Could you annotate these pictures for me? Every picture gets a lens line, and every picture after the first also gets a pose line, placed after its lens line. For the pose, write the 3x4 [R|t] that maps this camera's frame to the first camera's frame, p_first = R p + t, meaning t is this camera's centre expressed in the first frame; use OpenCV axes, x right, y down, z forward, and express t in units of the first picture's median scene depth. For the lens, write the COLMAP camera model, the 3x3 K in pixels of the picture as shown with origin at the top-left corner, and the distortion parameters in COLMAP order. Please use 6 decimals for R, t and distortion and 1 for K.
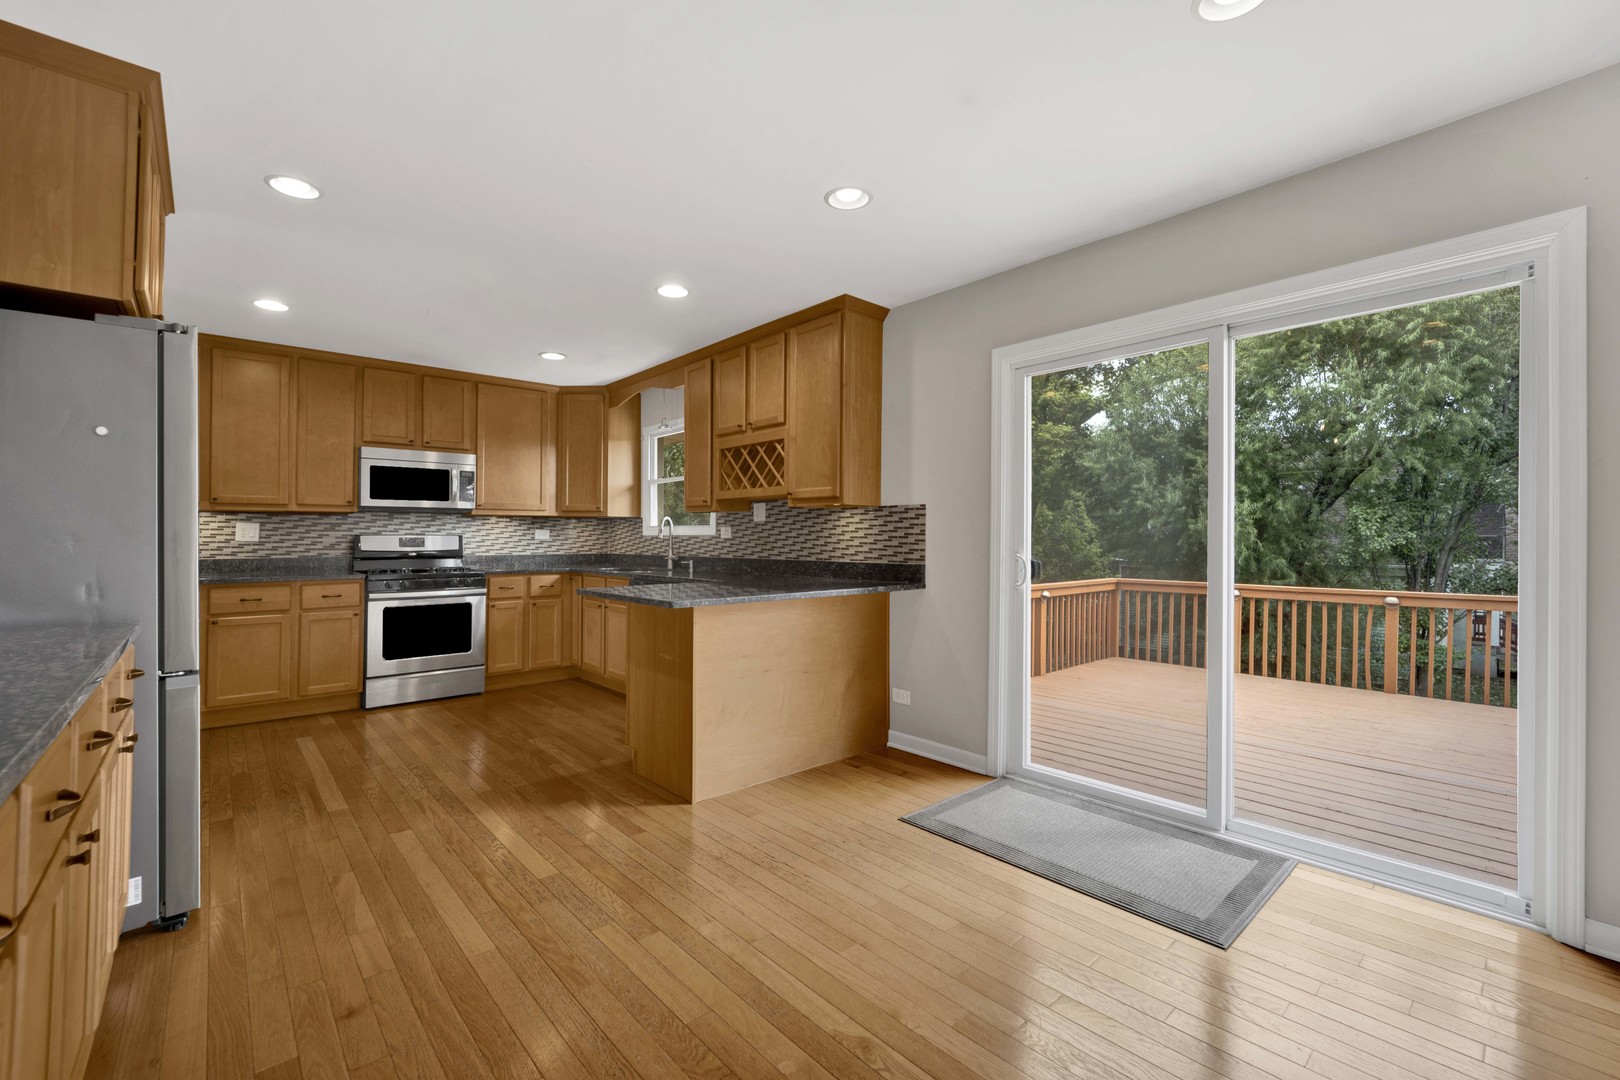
lens RADIAL K [[673.2, 0, 804.0], [0, 673.2, 534.4], [0, 0, 1]] dist [-0.019532, -0.000589]
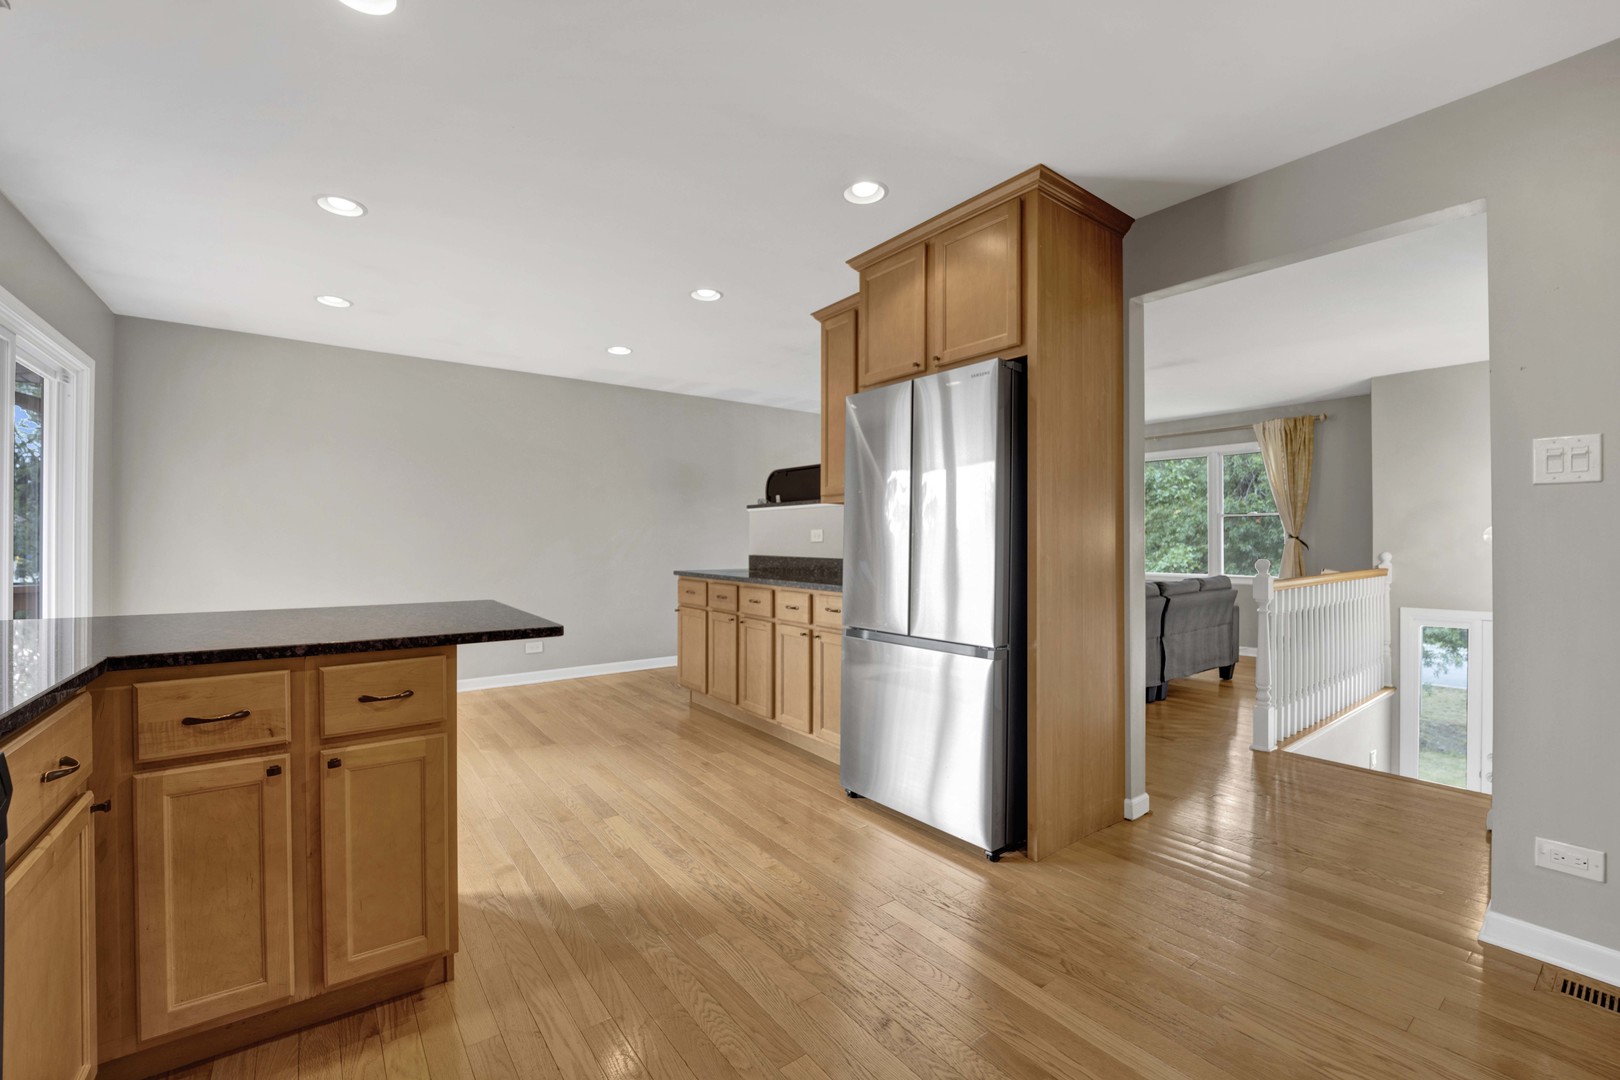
lens RADIAL K [[673.2, 0, 798.0], [0, 673.2, 546.7], [0, 0, 1]] dist [-0.019532, -0.000589]
pose [[-0.996372, -0.004756, 0.084975, -0.392100], [-0.004587, 0.999987, 0.002184, 0.009813], [-0.084984, 0.001786, -0.996381, 1.041199]]
